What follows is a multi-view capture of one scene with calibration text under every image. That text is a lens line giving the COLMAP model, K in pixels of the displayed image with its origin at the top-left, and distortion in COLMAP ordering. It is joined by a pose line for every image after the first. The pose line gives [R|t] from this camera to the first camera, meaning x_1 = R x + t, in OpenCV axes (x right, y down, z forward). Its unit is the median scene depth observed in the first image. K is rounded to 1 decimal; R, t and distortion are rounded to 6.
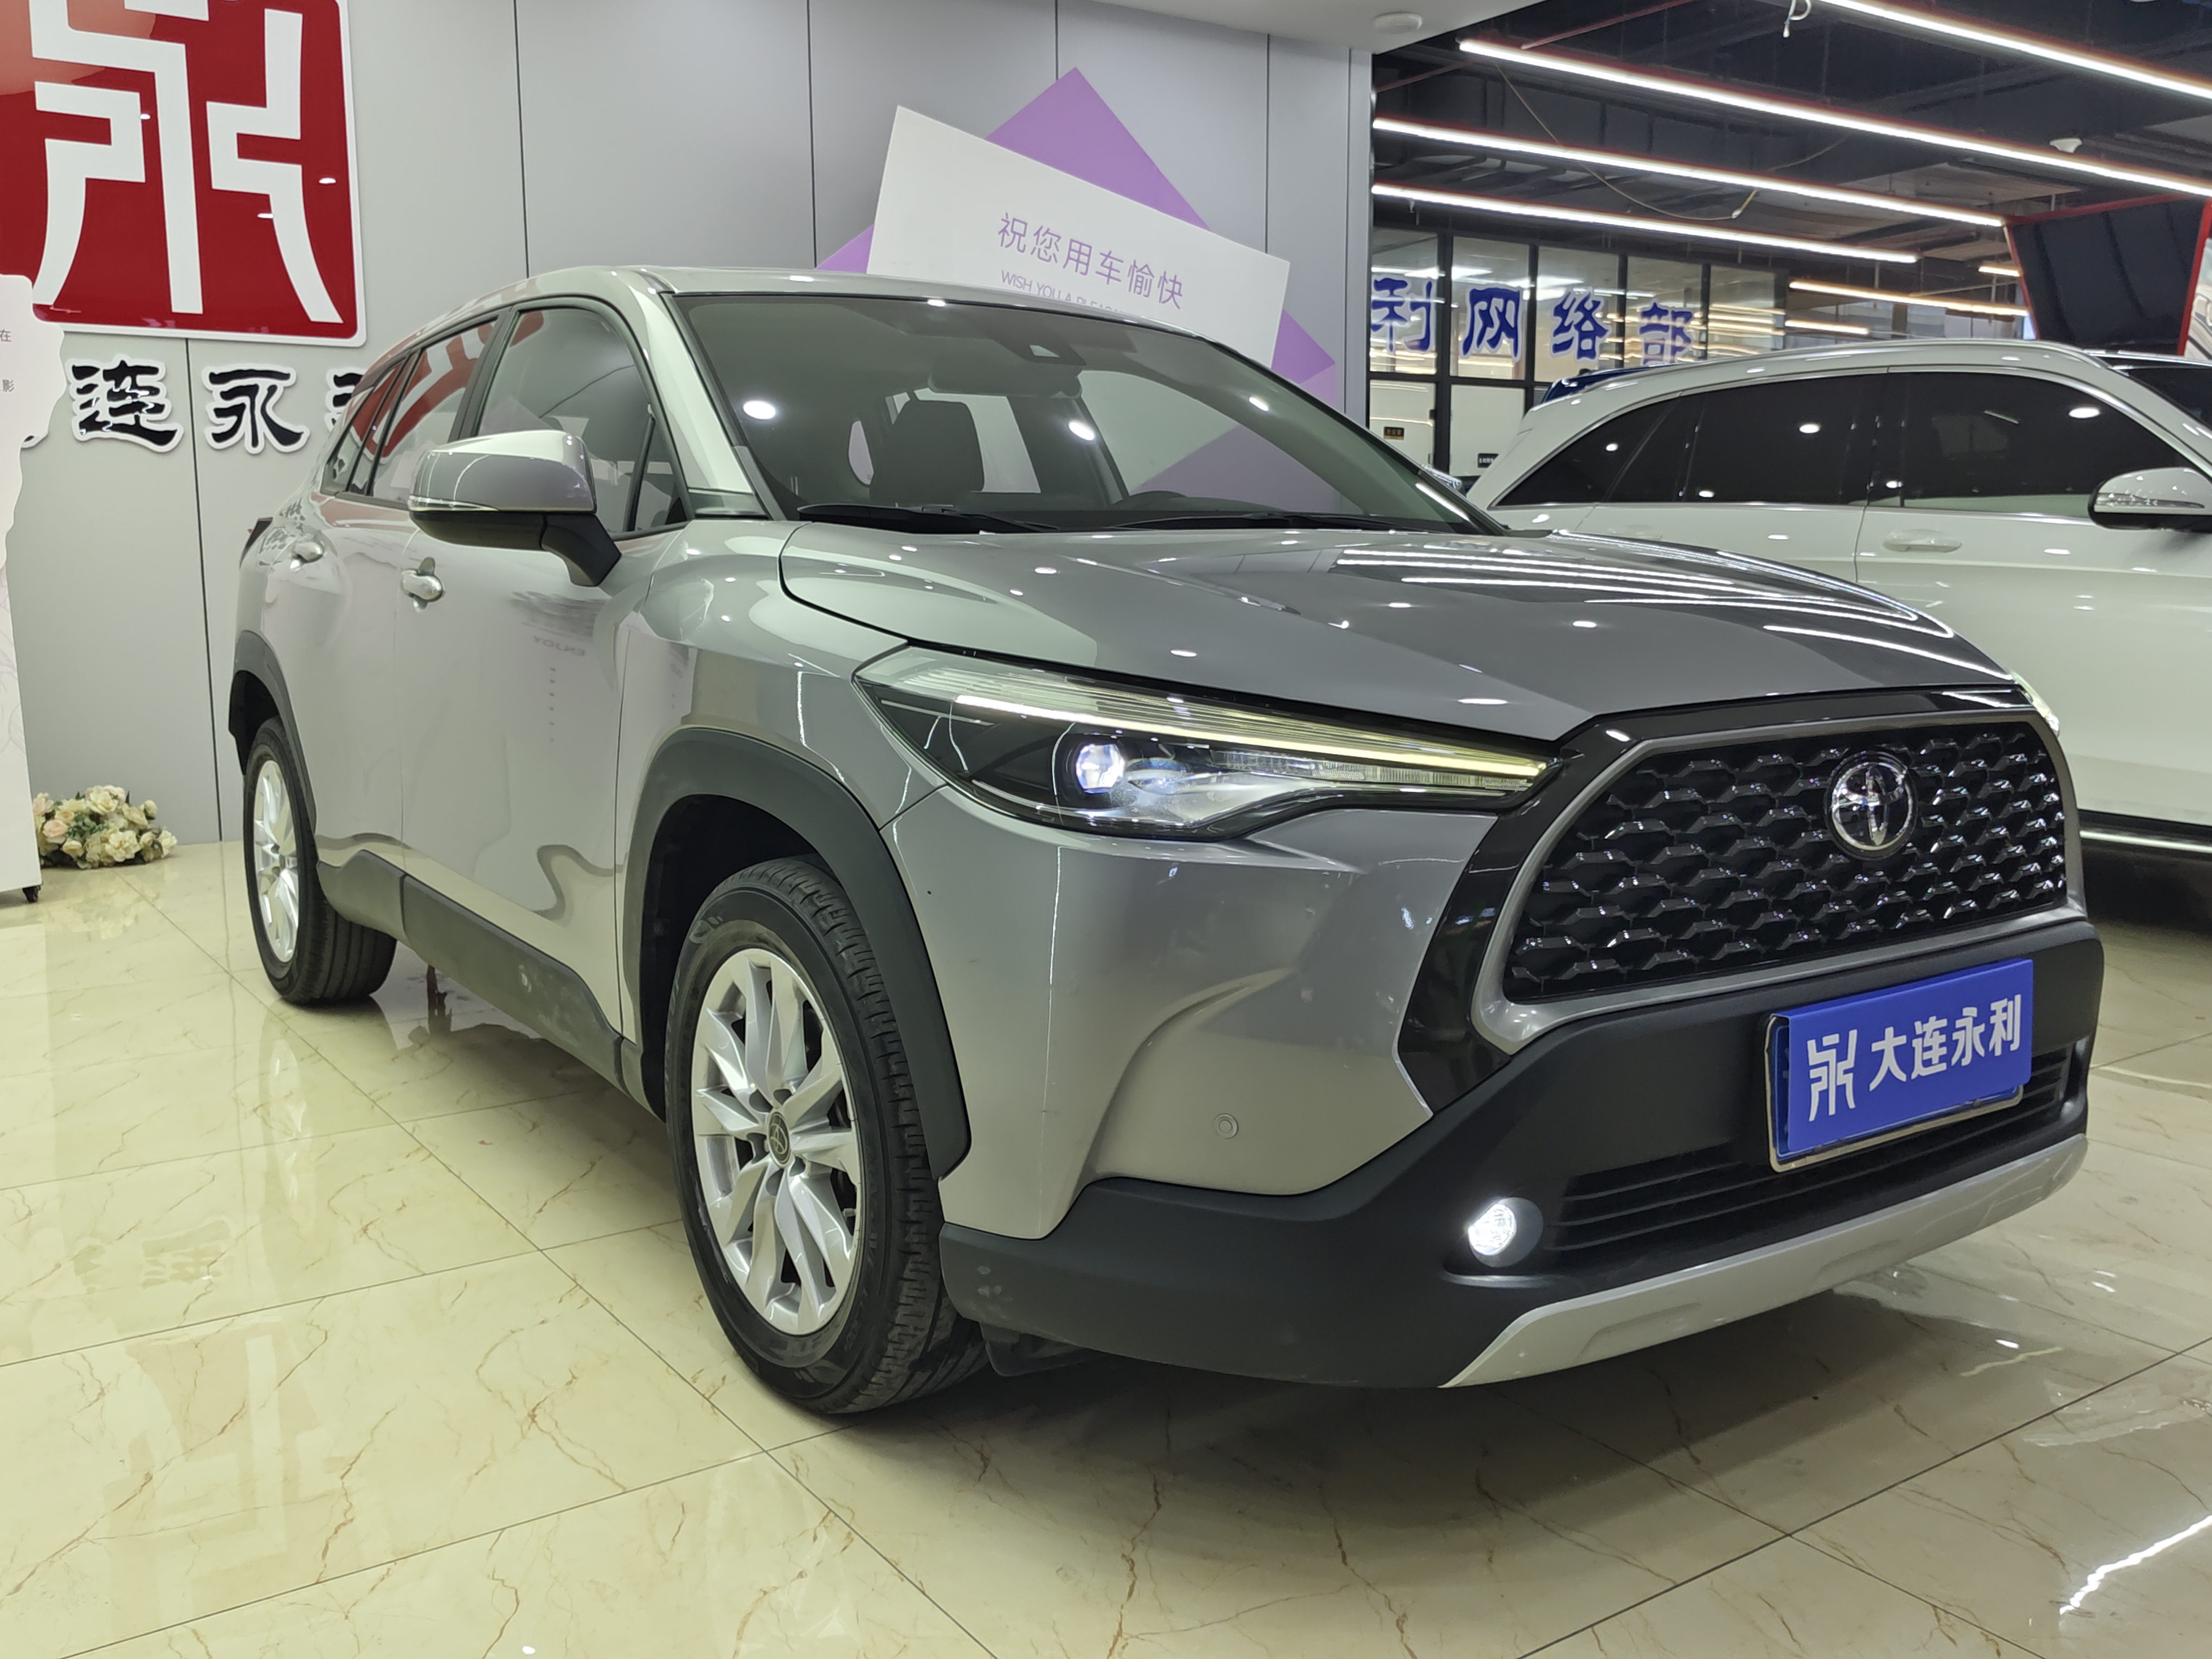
lens RADIAL K [[1928.1, 0, 1133.3], [0, 1928.1, 818.8], [0, 0, 1]] dist [0.037479, -0.040727]
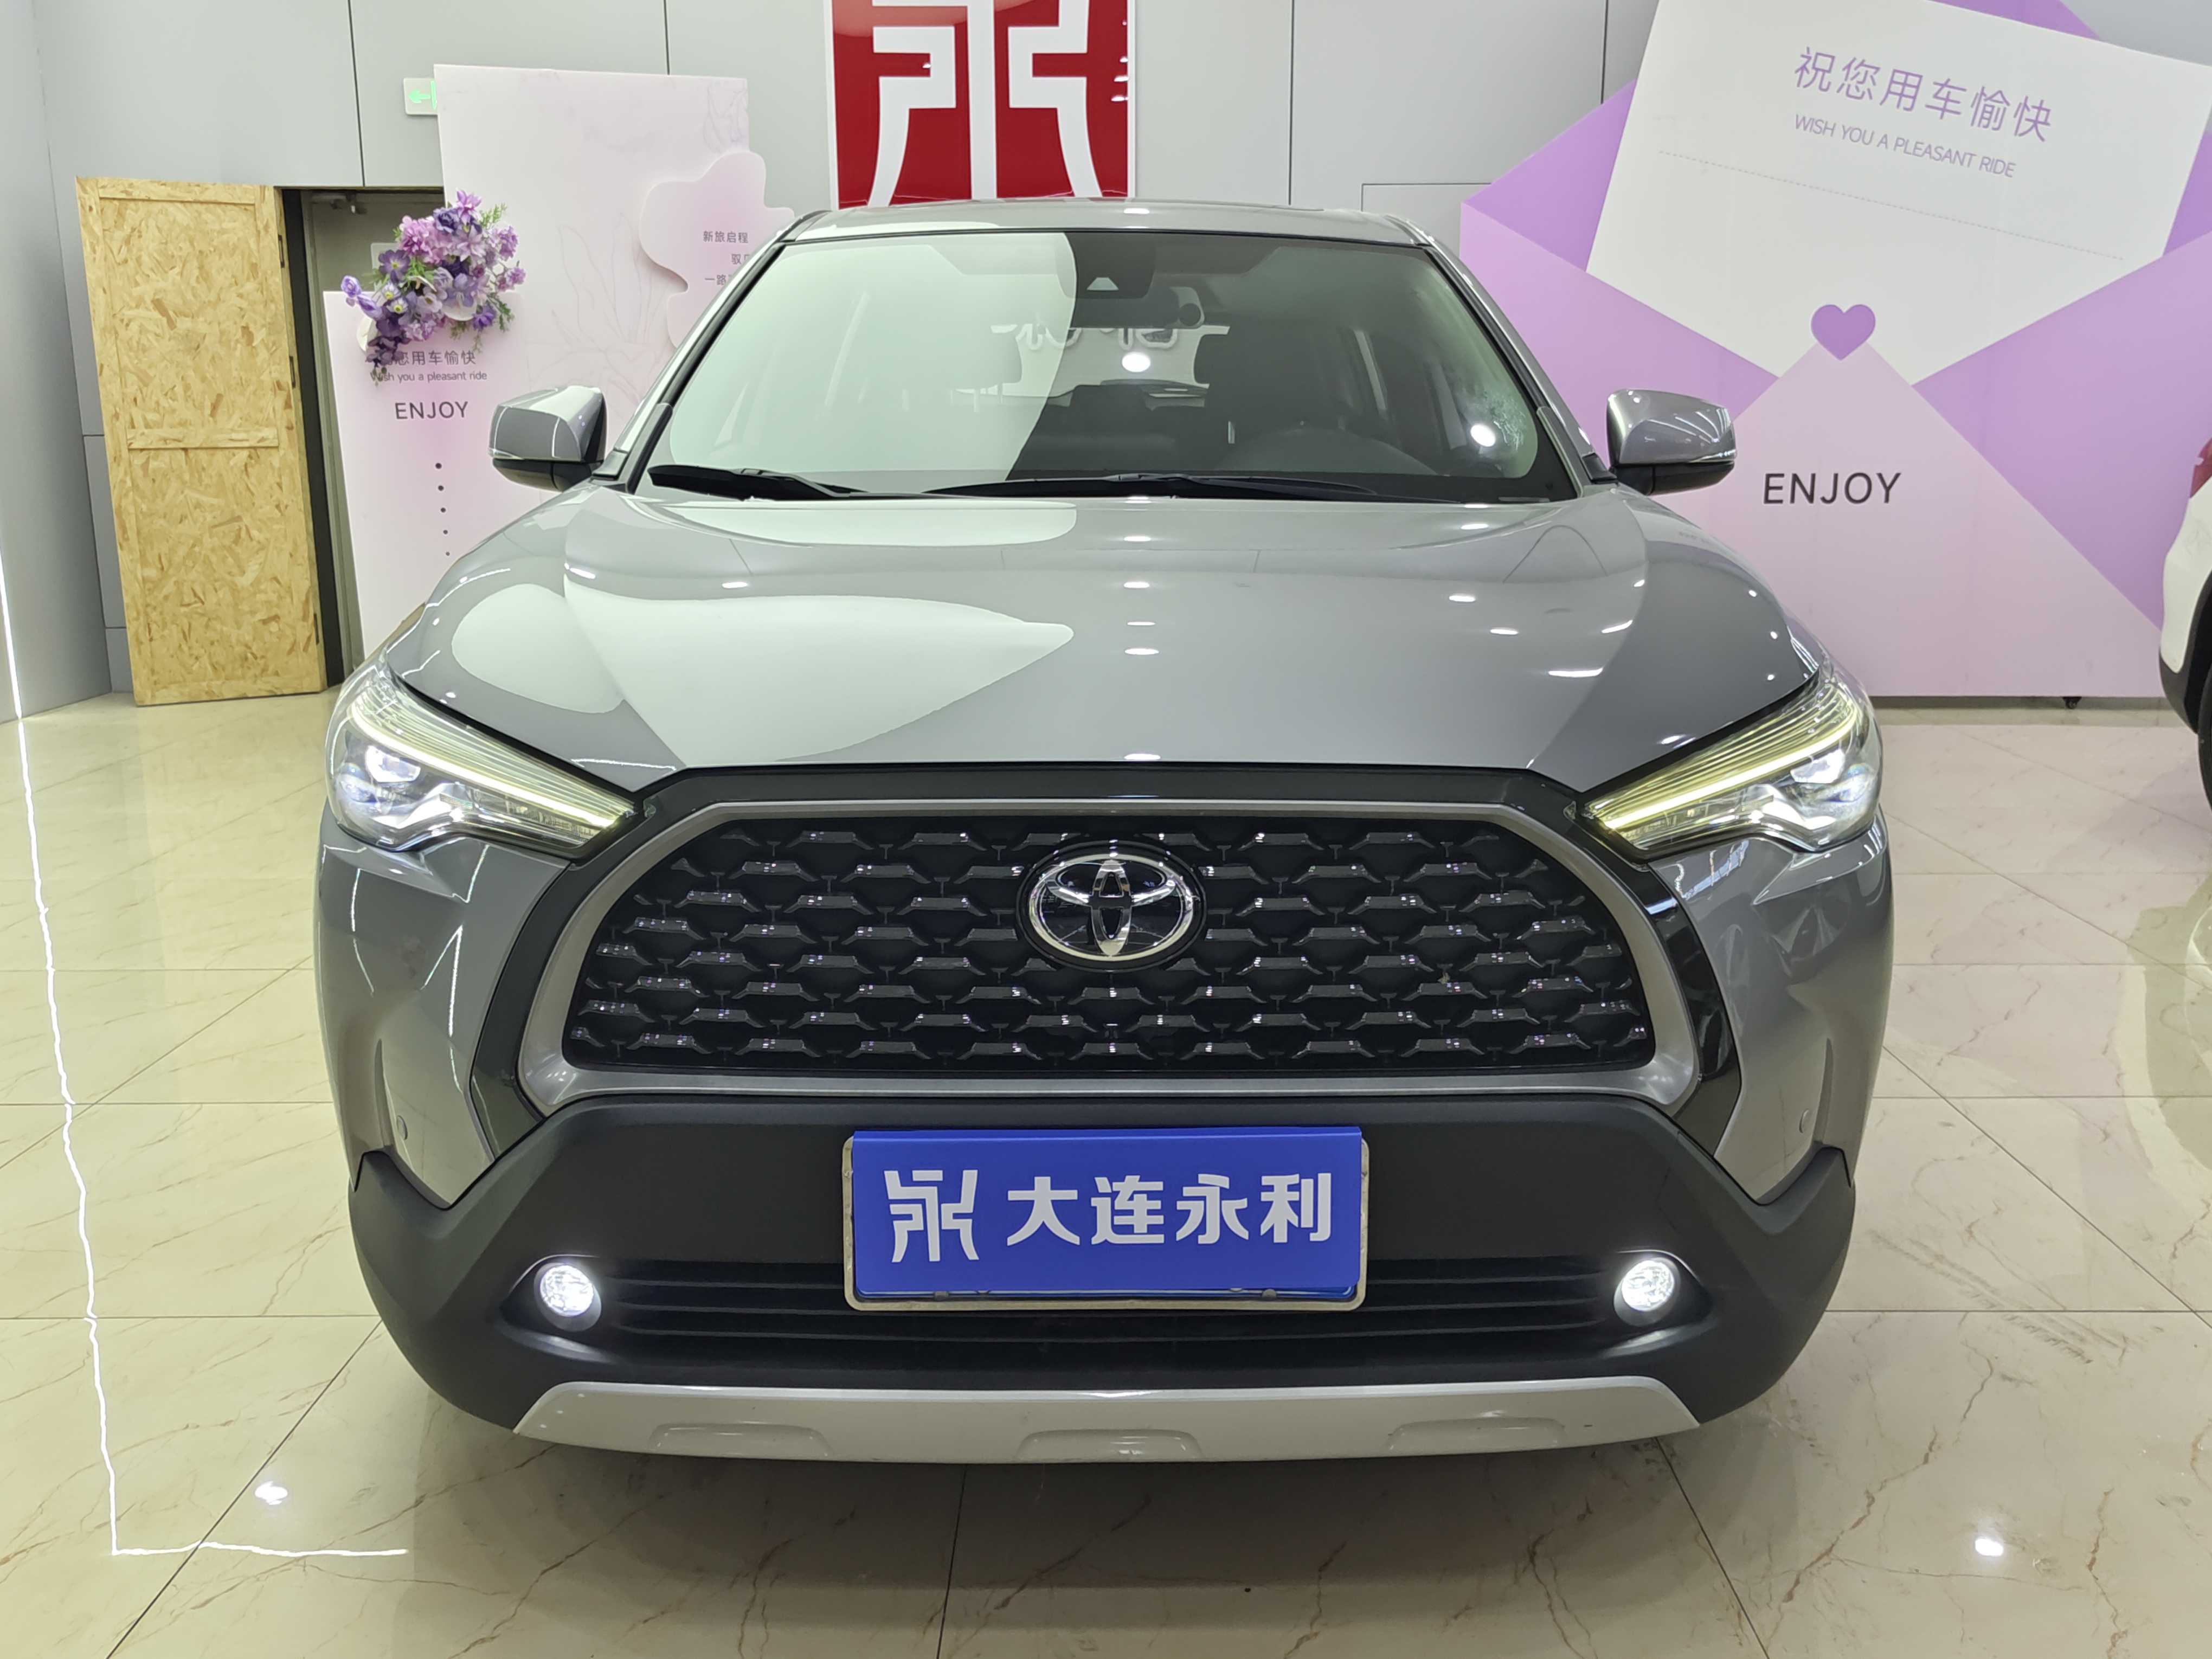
lens RADIAL K [[1914.5, 0, 1135.5], [0, 1914.5, 821.0], [0, 0, 1]] dist [0.080672, -0.126527]
pose [[0.822074, 0.125696, -0.555333, 0.820838], [-0.080713, 0.991205, 0.104872, -0.125861], [0.563631, -0.041390, 0.824989, 0.337794]]
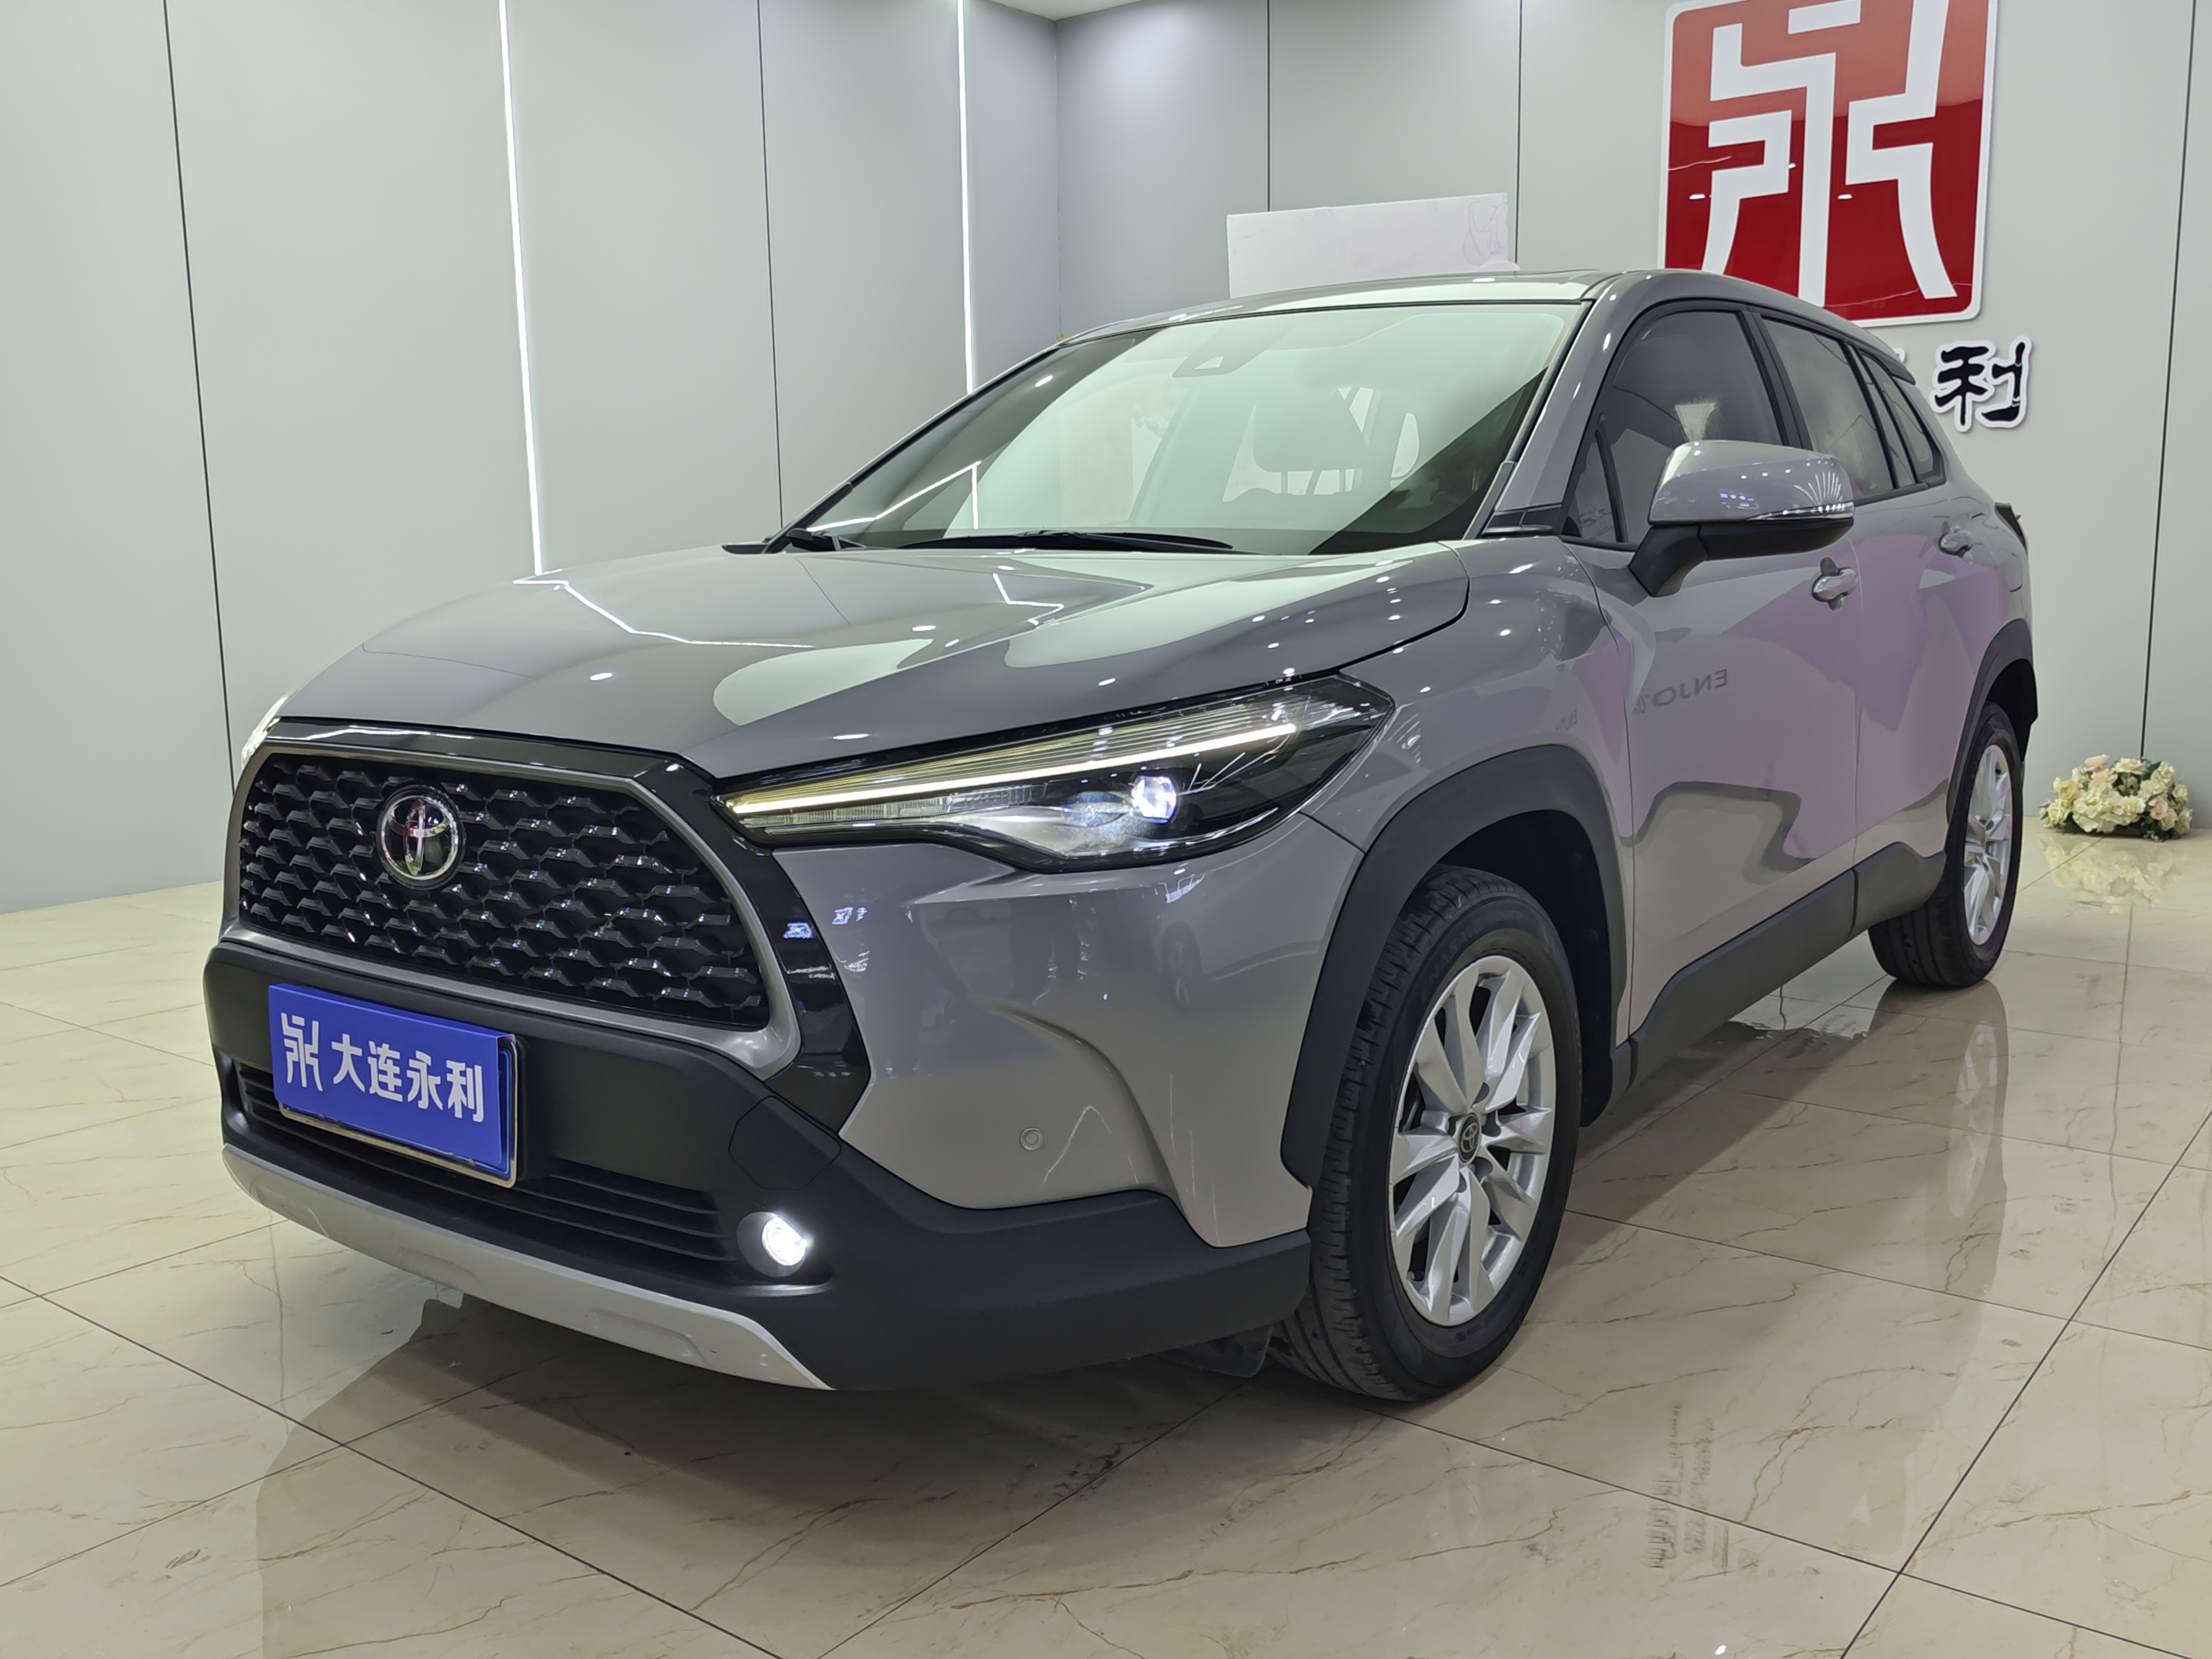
lens RADIAL K [[1944.6, 0, 1110.2], [0, 1944.6, 854.2], [0, 0, 1]] dist [0.007399, -0.011175]
pose [[0.303216, 0.157007, -0.939898, 1.461629], [-0.117379, 0.984976, 0.126670, -0.171999], [0.945665, 0.071916, 0.317090, 1.005945]]
